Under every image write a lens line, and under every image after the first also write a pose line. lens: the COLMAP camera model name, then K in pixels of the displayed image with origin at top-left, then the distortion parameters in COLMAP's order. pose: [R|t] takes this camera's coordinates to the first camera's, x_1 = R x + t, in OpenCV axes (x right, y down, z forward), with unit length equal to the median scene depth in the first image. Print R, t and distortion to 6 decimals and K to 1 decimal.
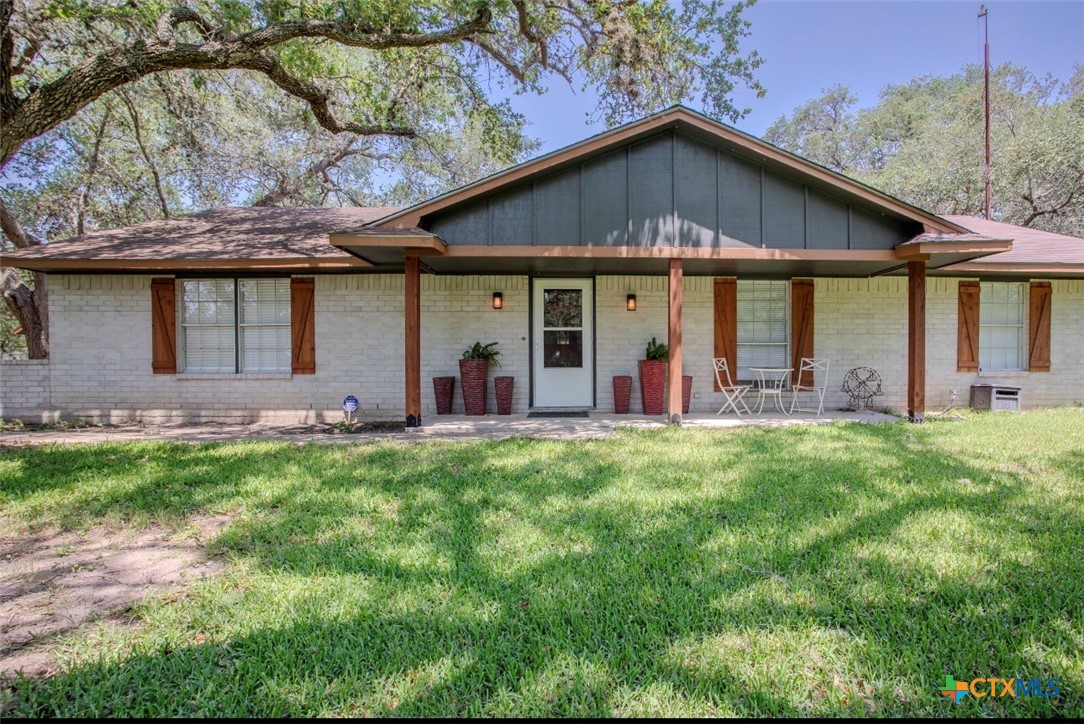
lens RADIAL K [[530.9, 0, 545.9], [0, 530.9, 358.9], [0, 0, 1]] dist [-0.030767, -0.000414]
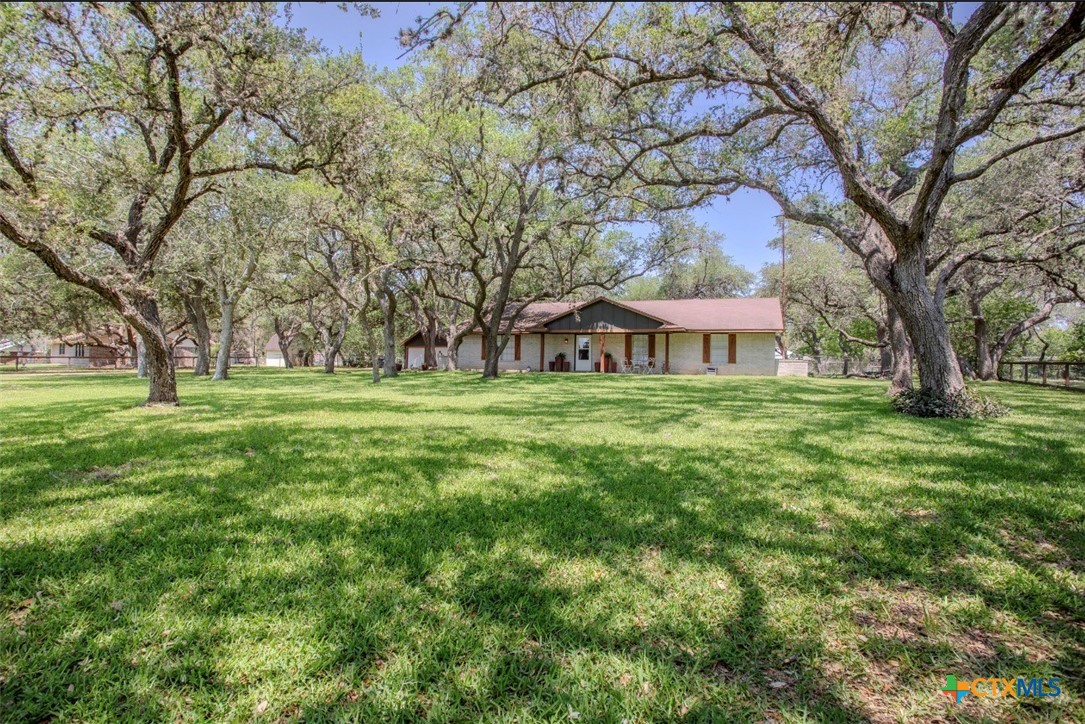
lens RADIAL K [[531.4, 0, 544.0], [0, 531.4, 362.9], [0, 0, 1]] dist [-0.030767, -0.000414]
pose [[0.932821, 0.016333, -0.359970, 1.102902], [-0.024345, 0.999546, -0.017734, 0.110275], [0.359517, 0.025306, 0.932795, -2.512678]]
